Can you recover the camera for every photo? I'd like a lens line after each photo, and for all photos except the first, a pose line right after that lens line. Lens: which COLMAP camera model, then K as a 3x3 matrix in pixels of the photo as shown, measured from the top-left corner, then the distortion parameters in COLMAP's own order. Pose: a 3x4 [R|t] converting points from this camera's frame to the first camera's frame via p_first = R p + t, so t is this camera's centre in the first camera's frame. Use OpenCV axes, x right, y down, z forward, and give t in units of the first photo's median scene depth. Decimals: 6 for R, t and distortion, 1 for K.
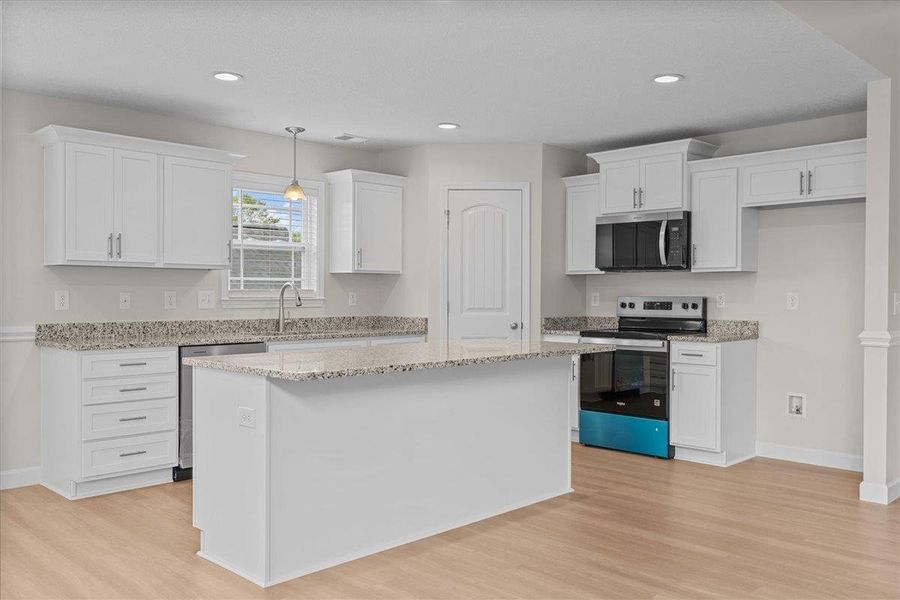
lens RADIAL K [[762.4, 0, 450.0], [0, 762.4, 300.0], [0, 0, 1]] dist [0.010644, 0.003993]
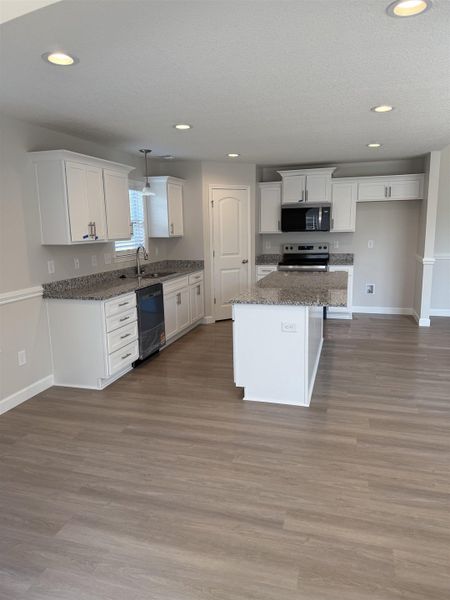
lens RADIAL K [[416.7, 0, 225.0], [0, 416.7, 300.0], [0, 0, 1]] dist [0.058131, -0.000143]
pose [[0.881611, -0.104109, 0.460352, -0.489815], [0.027637, 0.985082, 0.169849, -0.055239], [-0.471167, -0.137018, 0.871337, 0.084735]]
